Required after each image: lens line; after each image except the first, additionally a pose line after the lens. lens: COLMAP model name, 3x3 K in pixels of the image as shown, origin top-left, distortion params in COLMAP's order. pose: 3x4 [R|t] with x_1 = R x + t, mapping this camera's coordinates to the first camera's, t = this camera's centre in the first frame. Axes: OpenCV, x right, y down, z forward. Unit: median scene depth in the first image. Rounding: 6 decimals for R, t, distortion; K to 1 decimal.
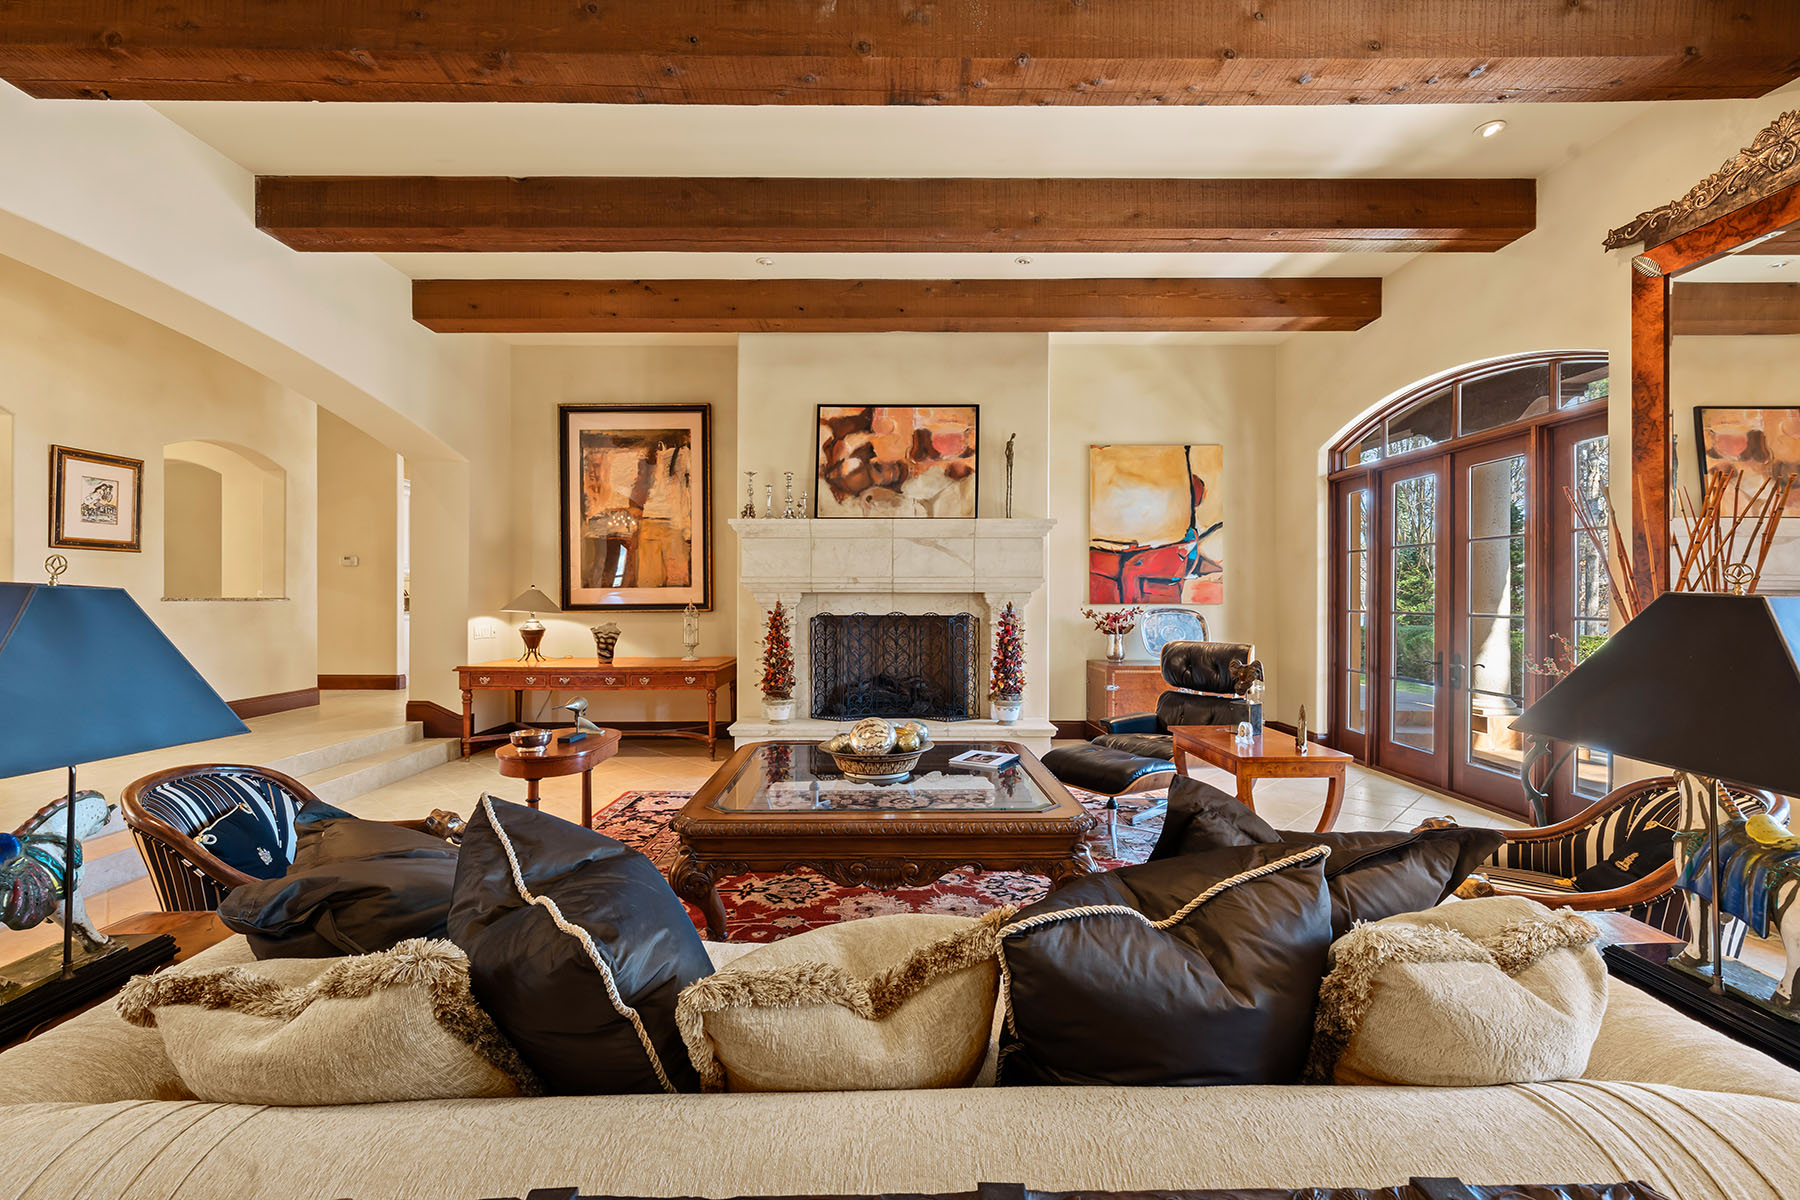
lens RADIAL K [[765.3, 0, 900.0], [0, 765.3, 600.0], [0, 0, 1]] dist [-0.002920, -0.000099]
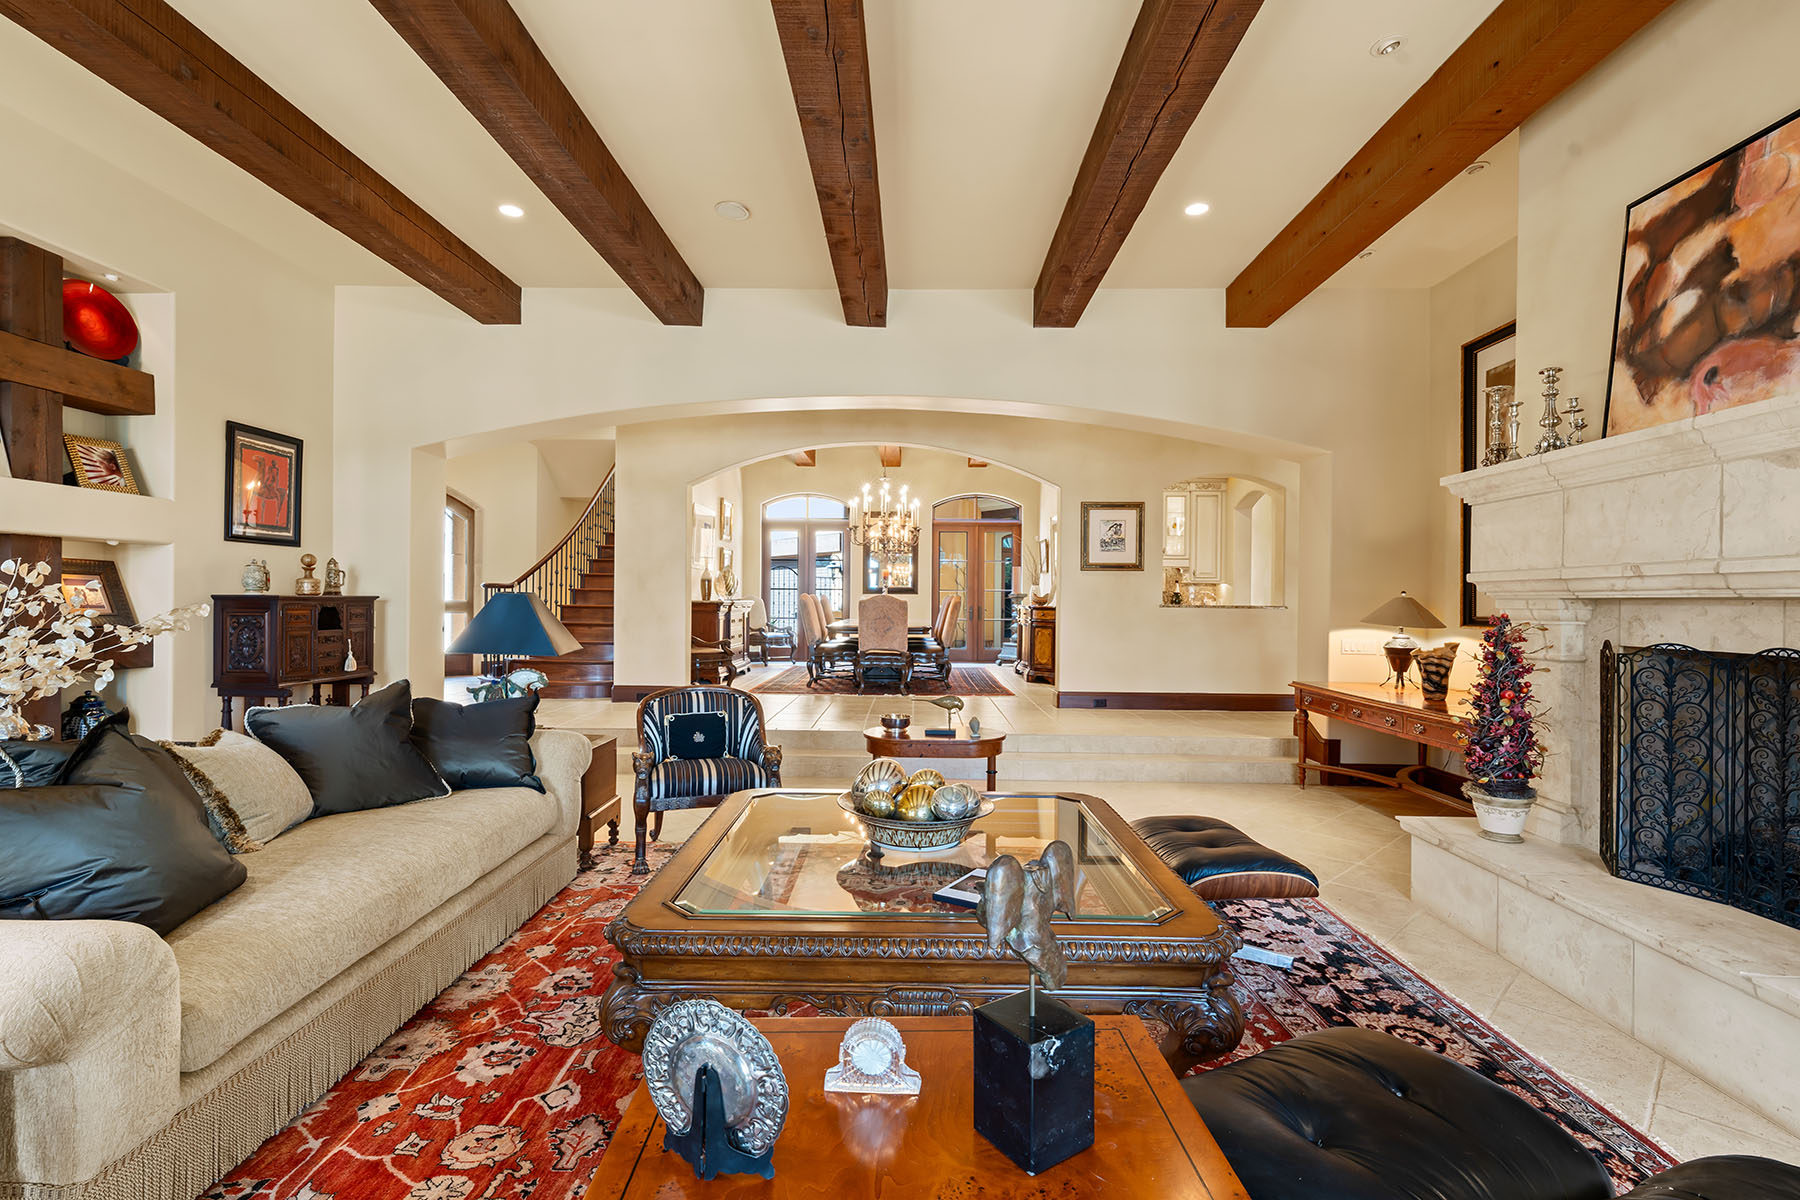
lens RADIAL K [[822.7, 0, 887.9], [0, 822.7, 602.7], [0, 0, 1]] dist [0.001105, 0.000054]
pose [[-0.046164, 0.000868, -0.998933, 0.431005], [-0.011988, 0.999927, 0.001423, -0.002421], [0.998862, 0.012041, -0.046150, 0.567002]]
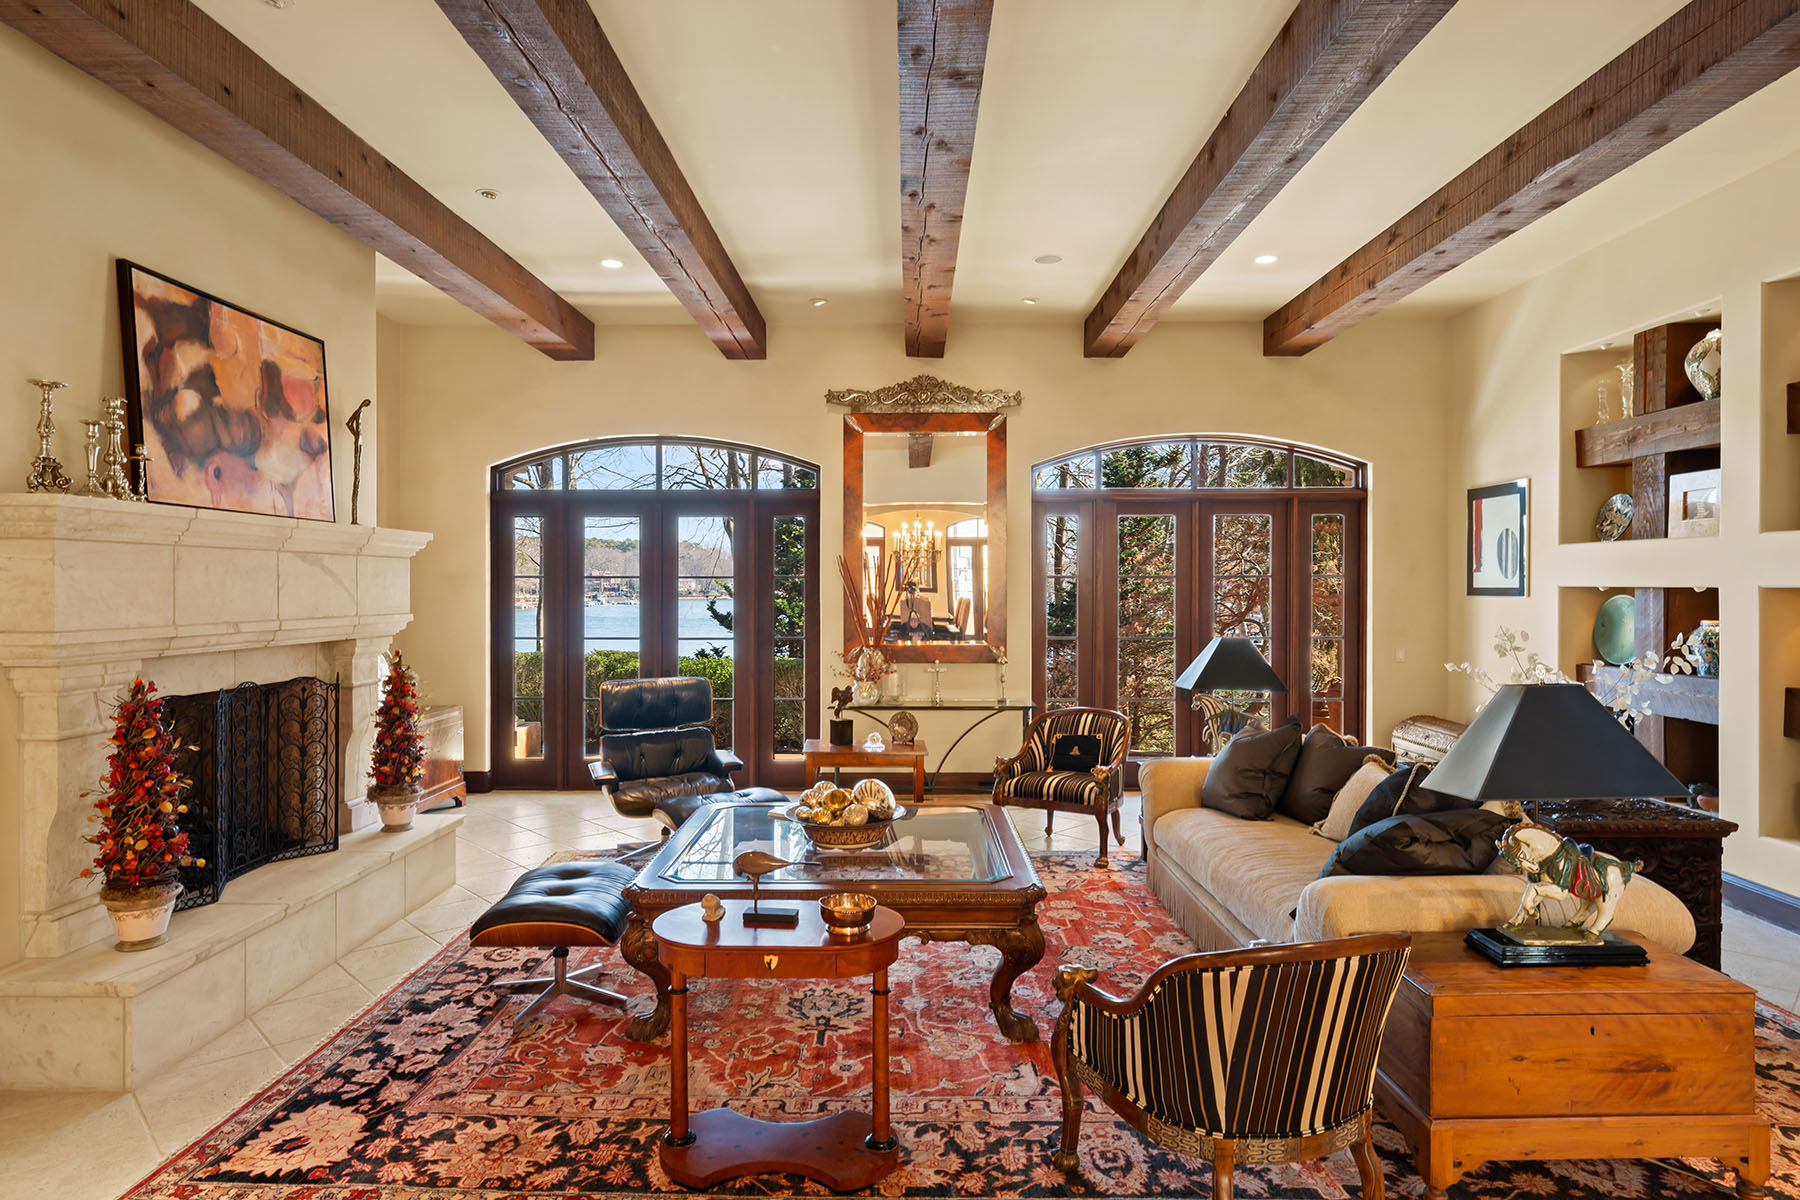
lens RADIAL K [[1033.7, 0, 898.8], [0, 1033.7, 590.2], [0, 0, 1]] dist [-0.000053, -0.000227]
pose [[0.025818, -0.004348, 0.999657, -0.741055], [0.001896, 0.999989, 0.004301, -0.052846], [-0.999665, 0.001785, 0.025826, 0.506676]]
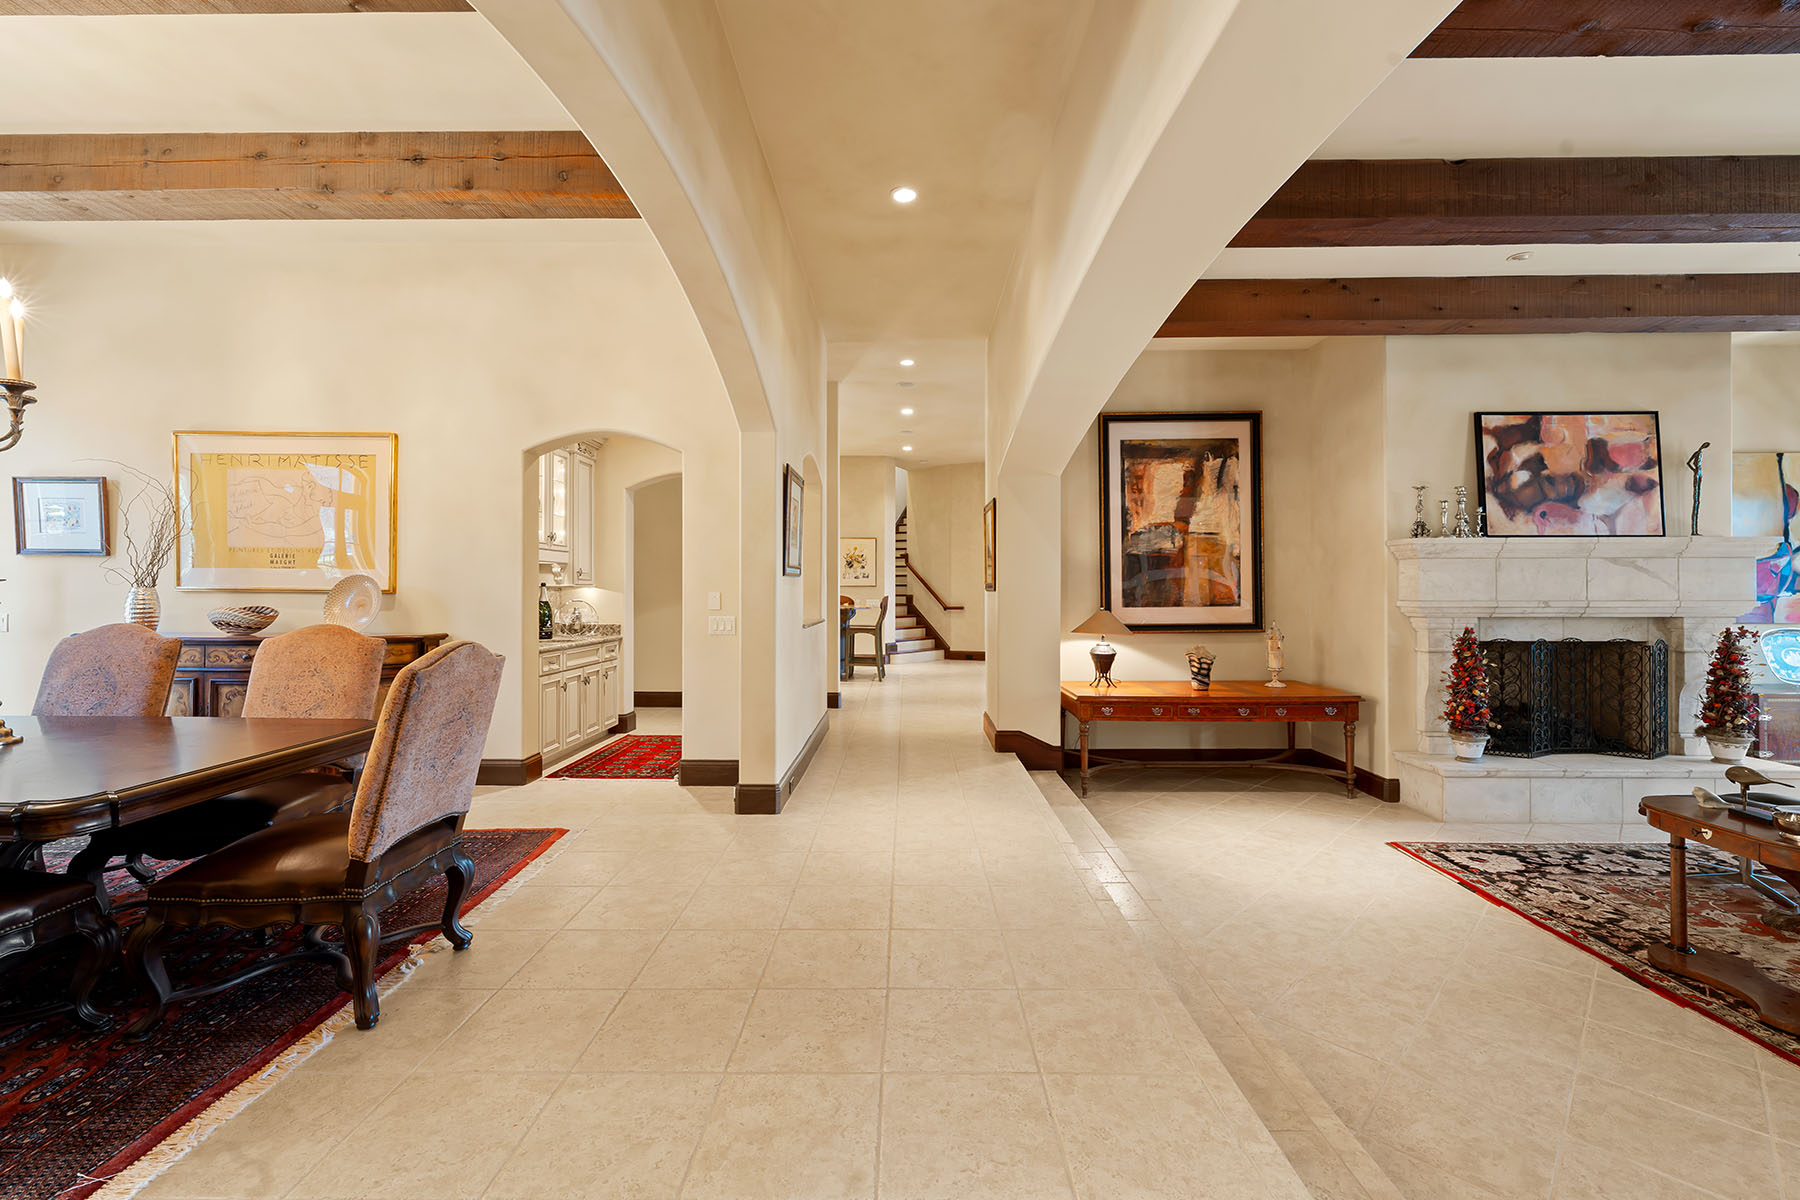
lens RADIAL K [[735.1, 0, 901.4], [0, 735.1, 589.9], [0, 0, 1]] dist [-0.002174, 0.000275]
pose [[0.999597, -0.001223, -0.028373, -0.780761], [0.001074, 0.999986, -0.005260, -0.038060], [0.028379, 0.005228, 0.999584, 0.098219]]
